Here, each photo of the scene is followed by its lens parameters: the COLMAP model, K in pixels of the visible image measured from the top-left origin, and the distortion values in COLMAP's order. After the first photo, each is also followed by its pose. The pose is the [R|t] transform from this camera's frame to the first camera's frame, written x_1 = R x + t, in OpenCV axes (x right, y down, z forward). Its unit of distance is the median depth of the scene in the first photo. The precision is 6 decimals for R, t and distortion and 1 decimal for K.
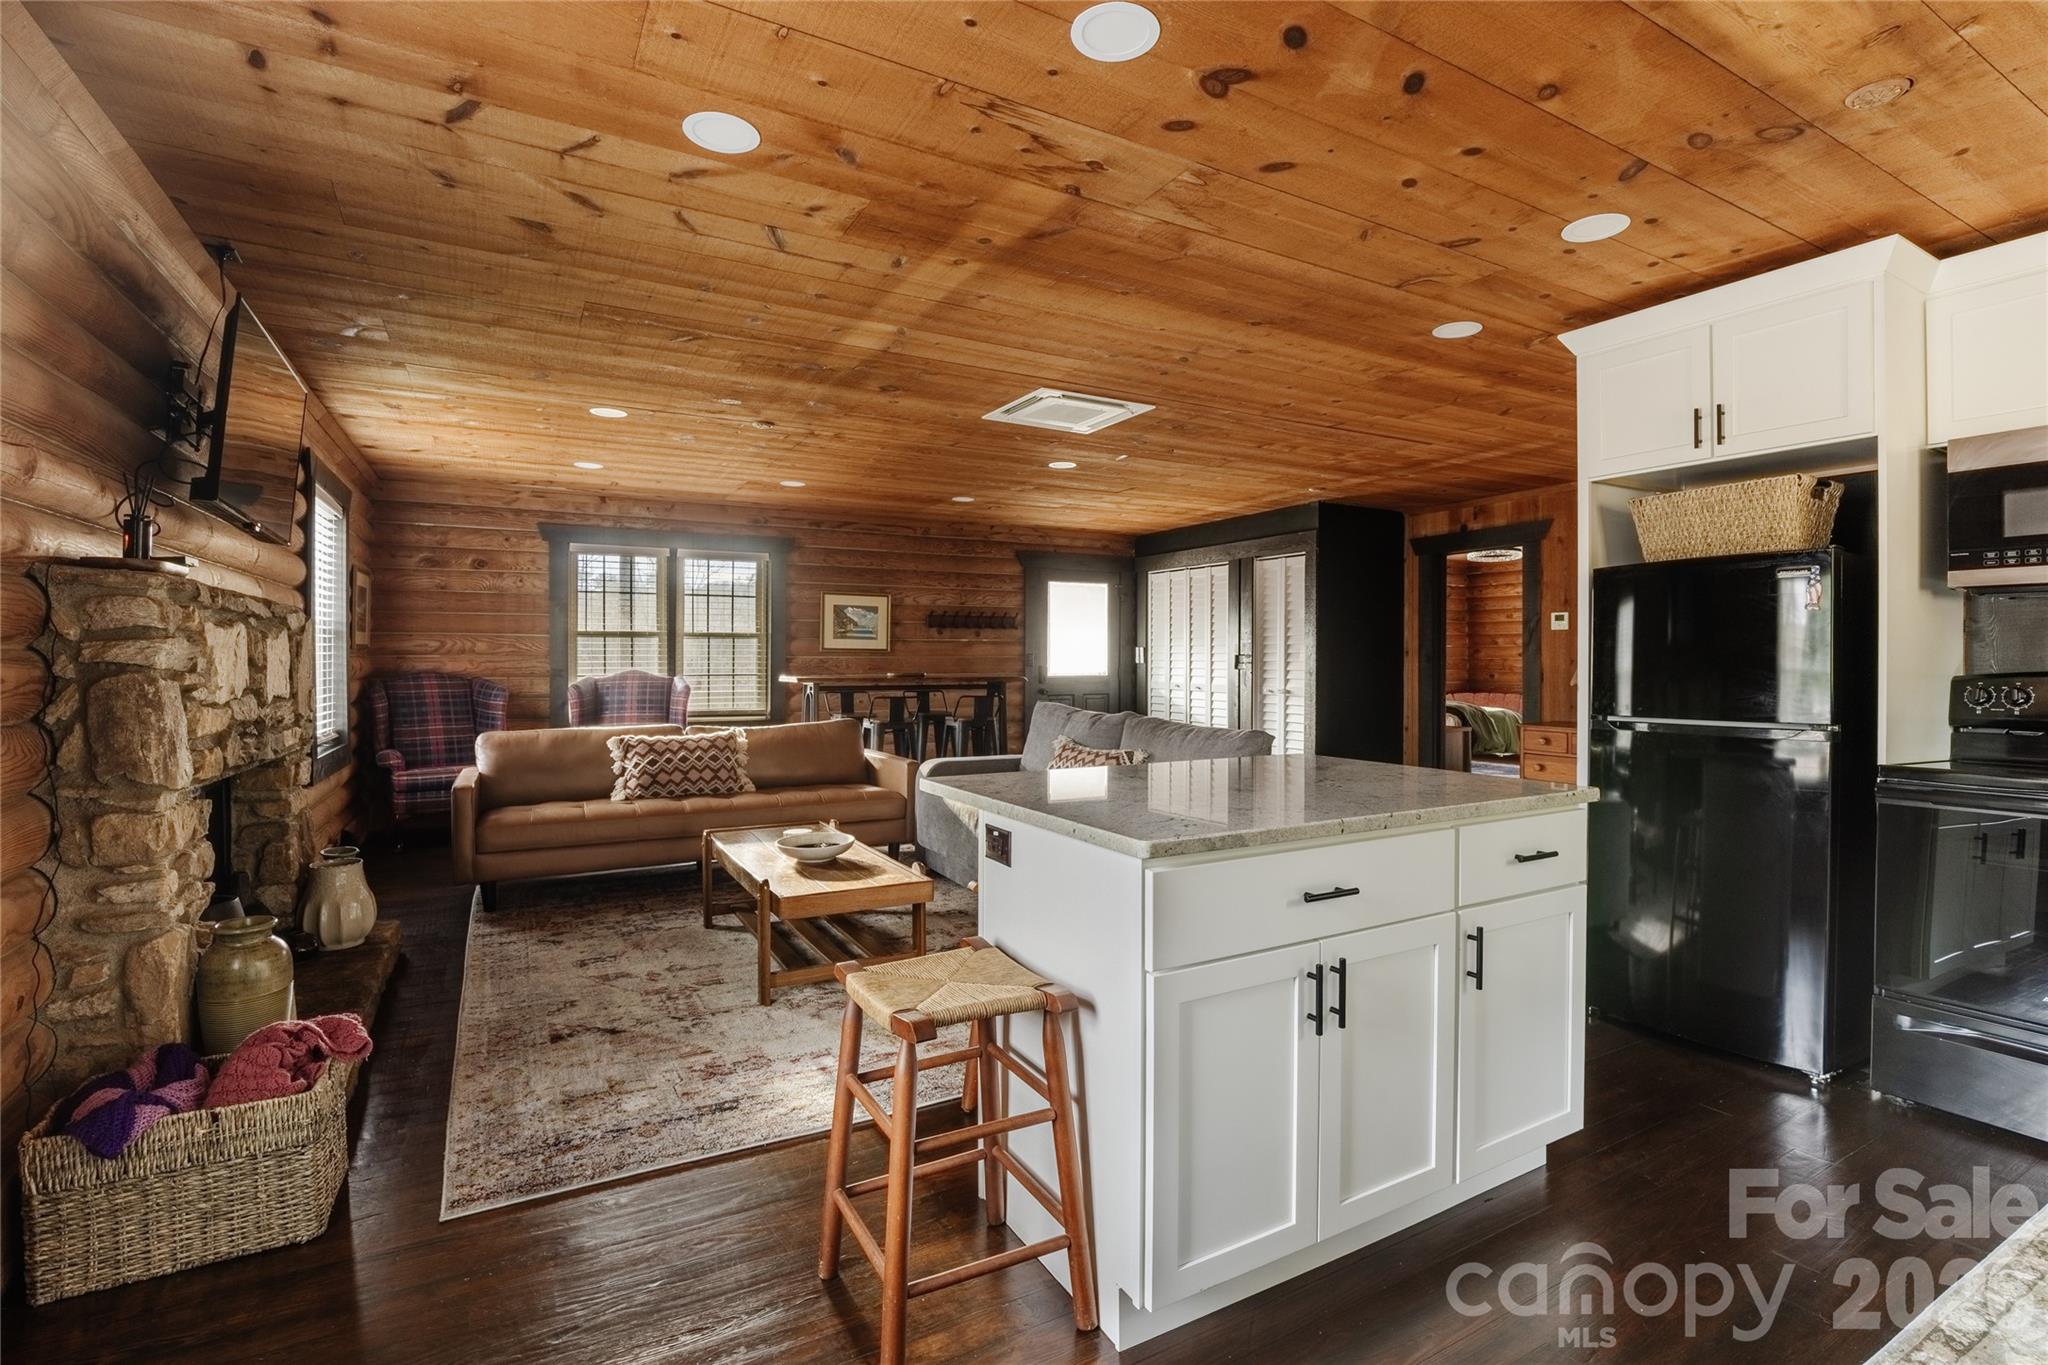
lens RADIAL K [[917.1, 0, 1042.3], [0, 917.1, 660.5], [0, 0, 1]] dist [-0.019838, -0.000264]
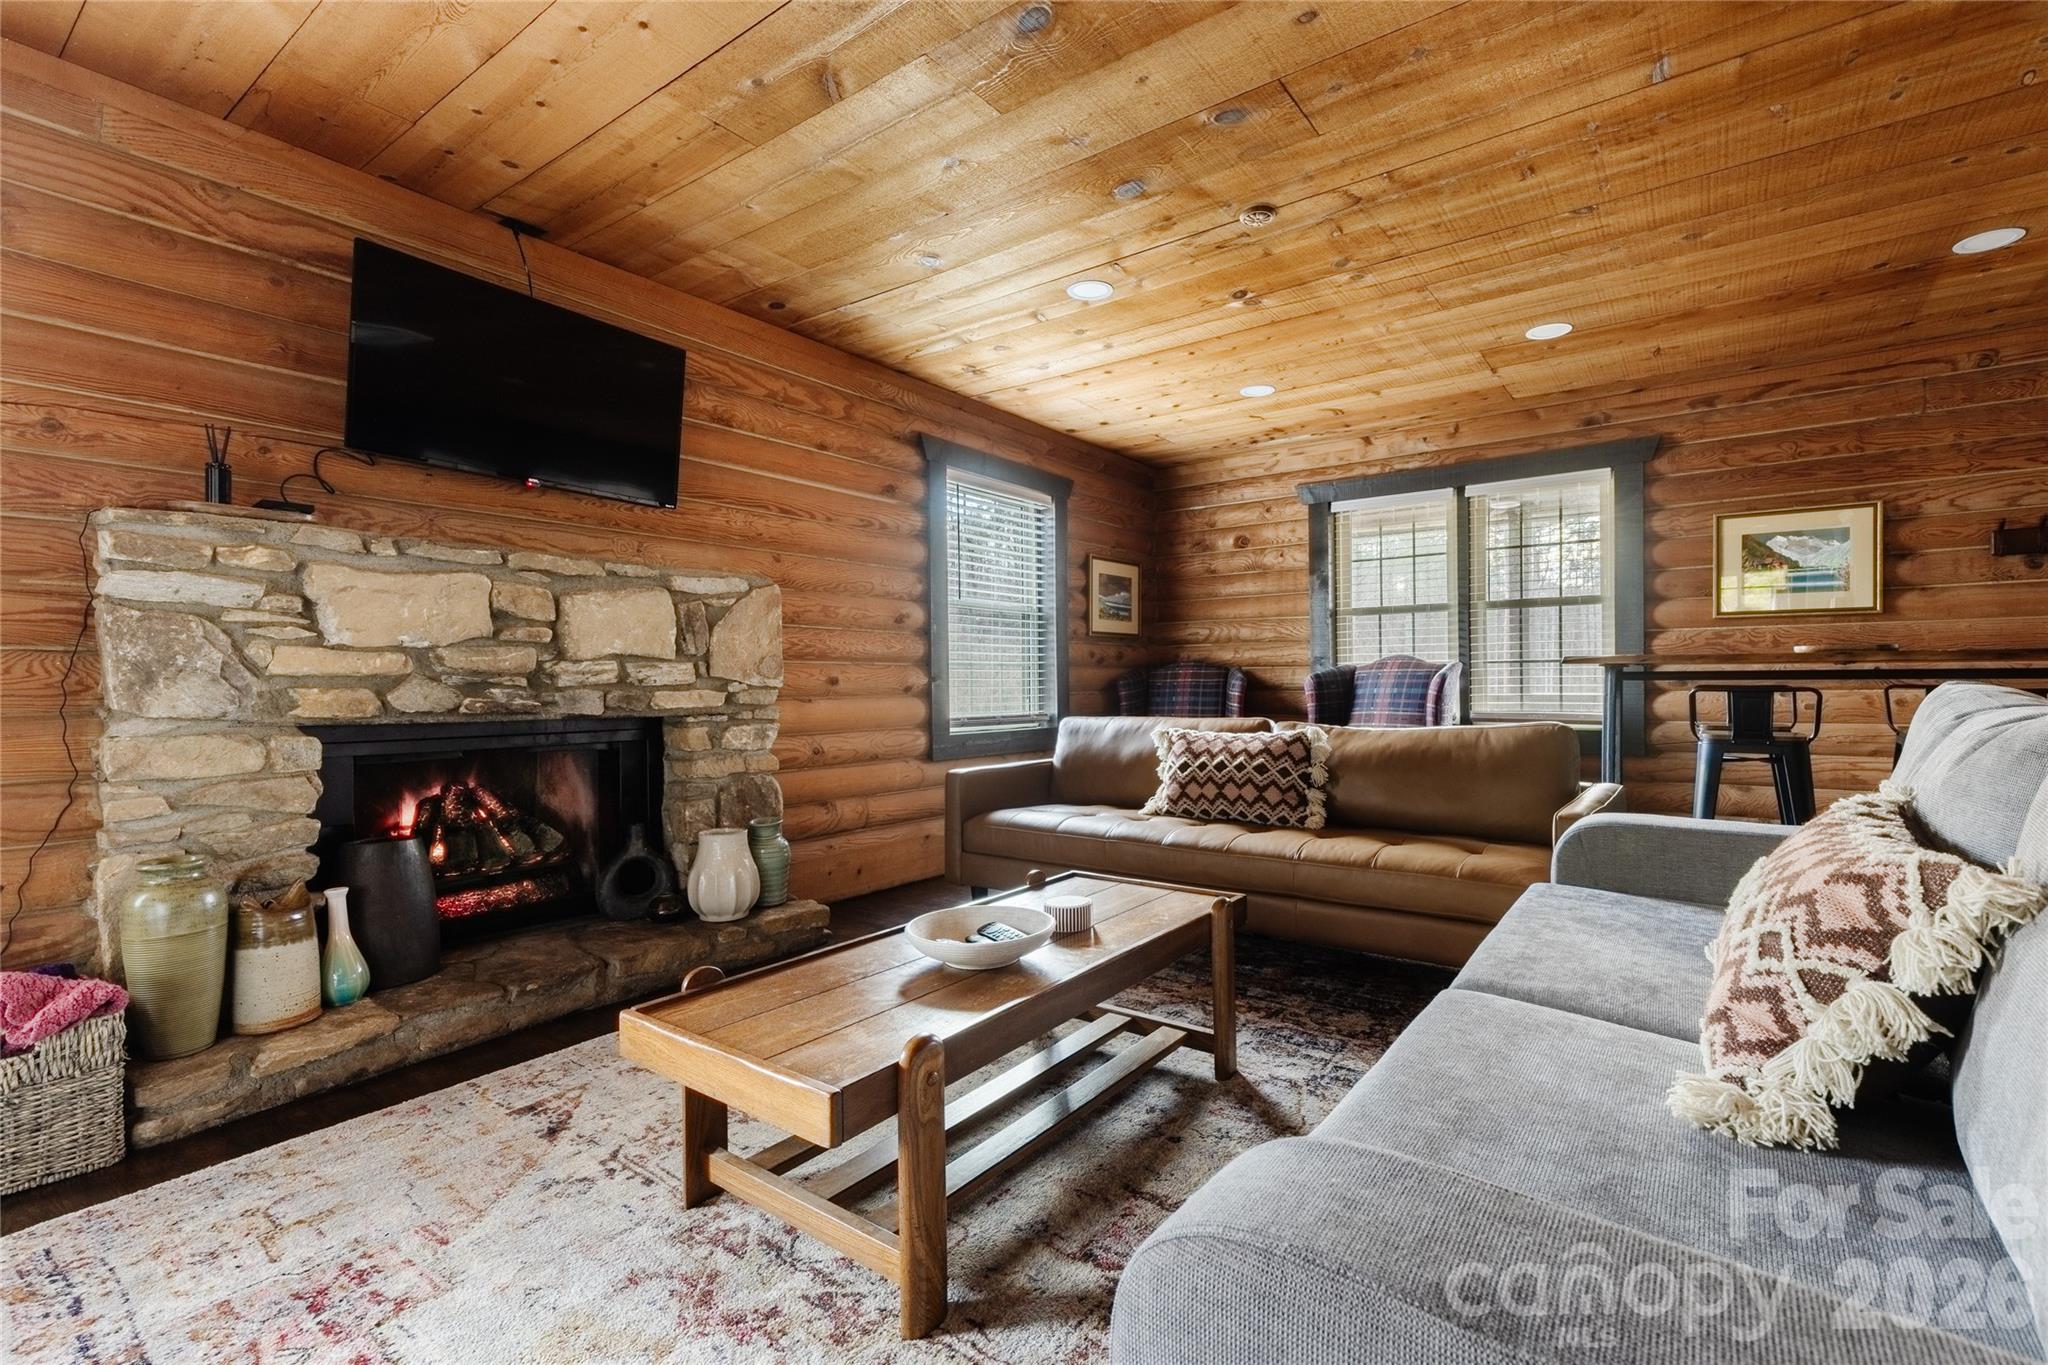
lens RADIAL K [[918.0, 0, 1073.5], [0, 918.0, 680.1], [0, 0, 1]] dist [0.002645, 0.000362]
pose [[0.429516, -0.007316, -0.903030, 0.136223], [0.008383, 0.999956, -0.004114, 0.035039], [0.903021, -0.005803, 0.429558, 0.466159]]
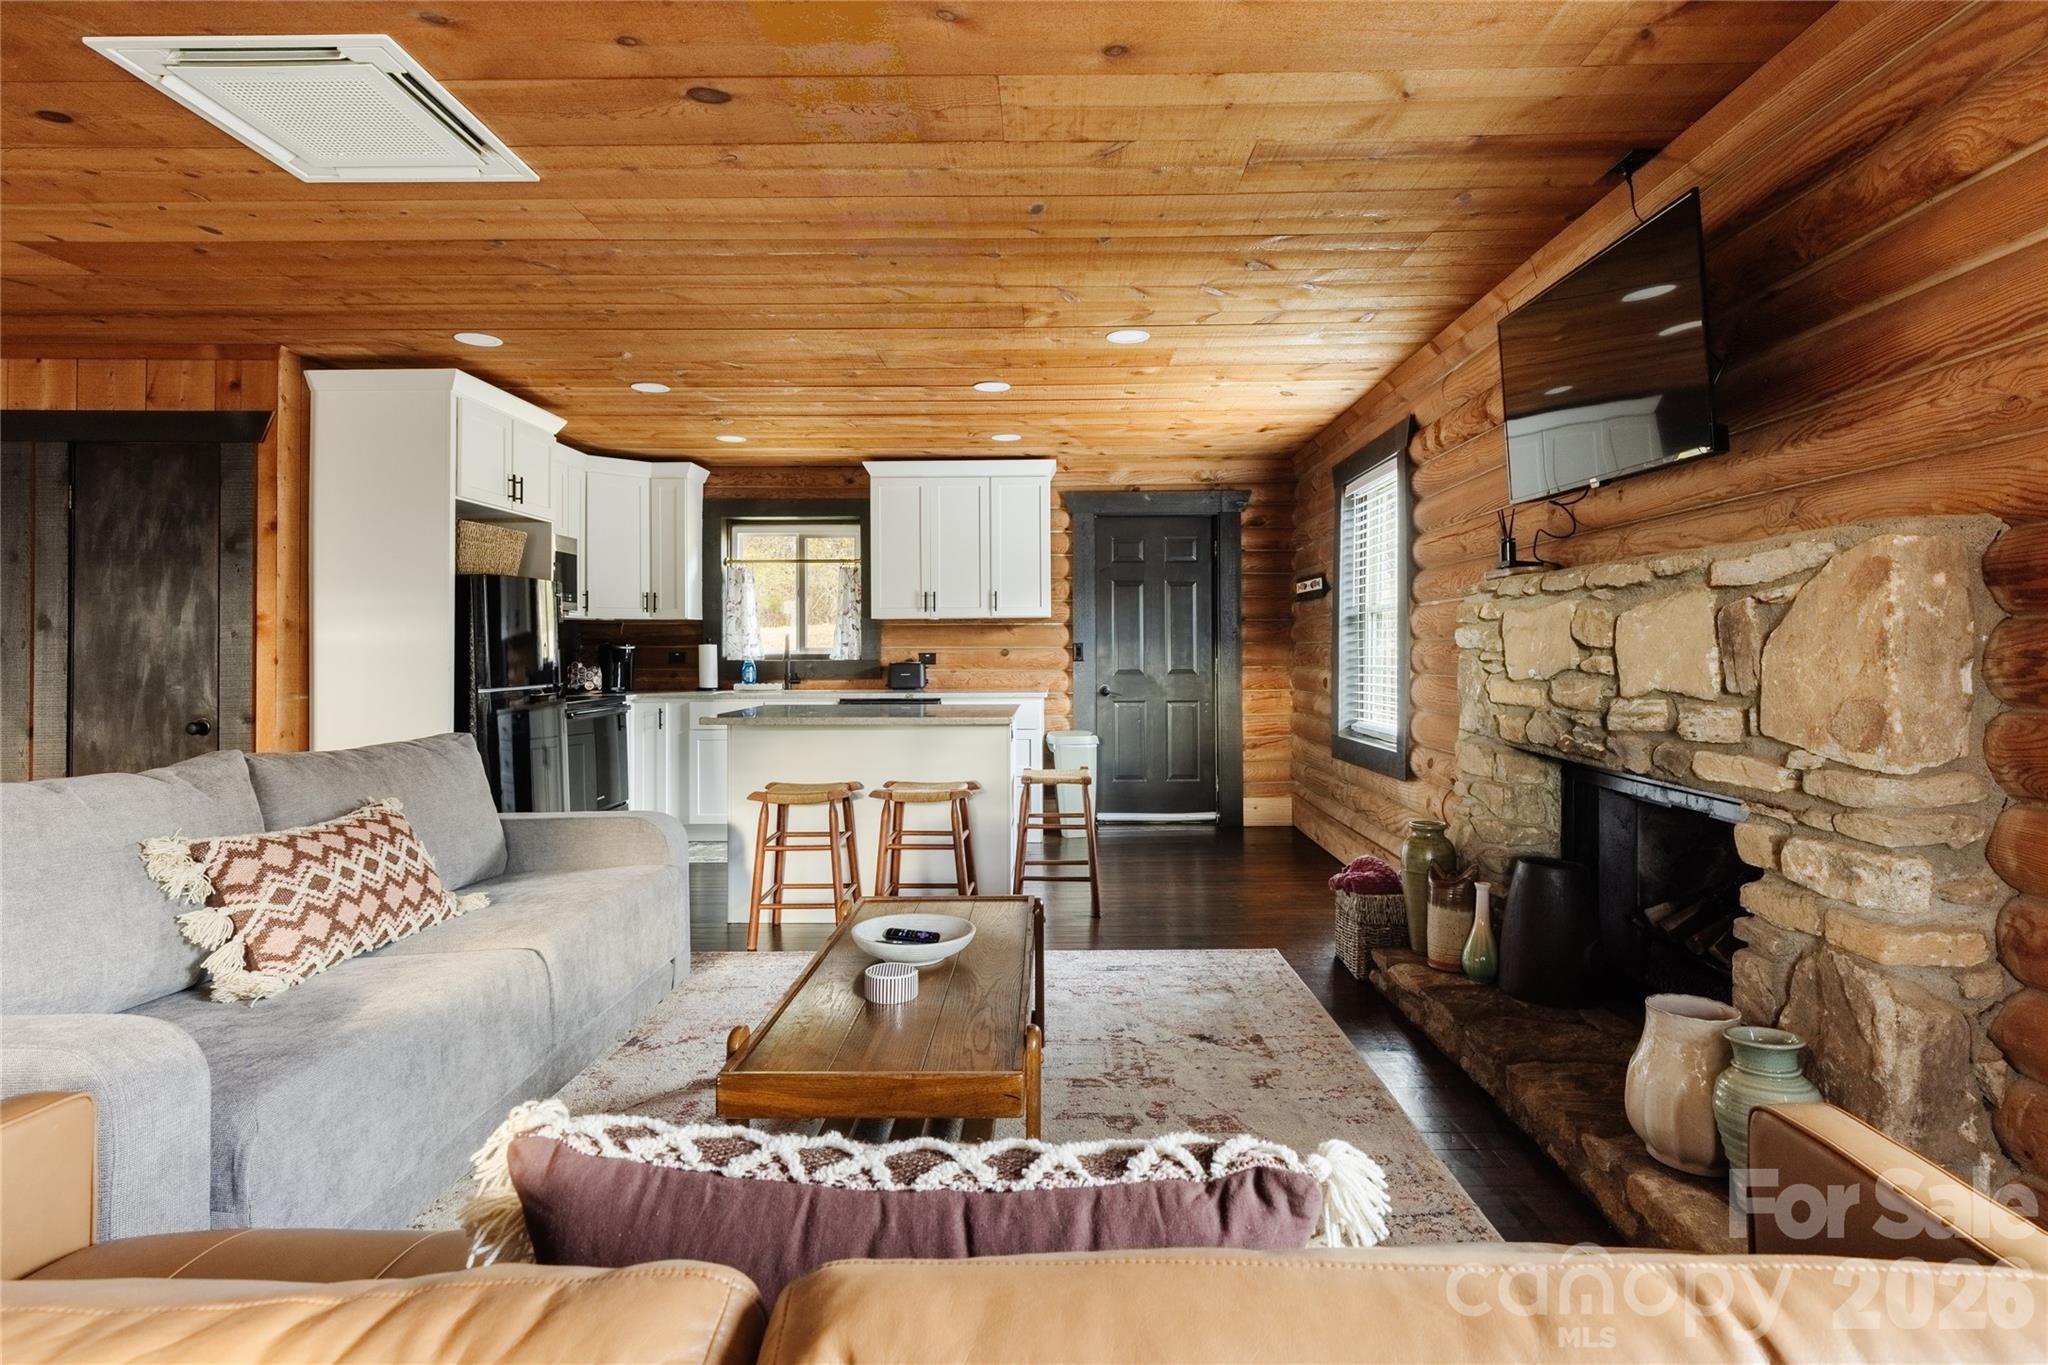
lens RADIAL K [[1052.8, 0, 1052.9], [0, 1052.8, 638.6], [0, 0, 1]] dist [0.000148, 0.000434]
pose [[-0.864054, 0.006453, 0.503358, -0.391370], [0.001681, 0.999949, -0.009933, 0.002954], [-0.503396, -0.007737, -0.864021, 0.889492]]
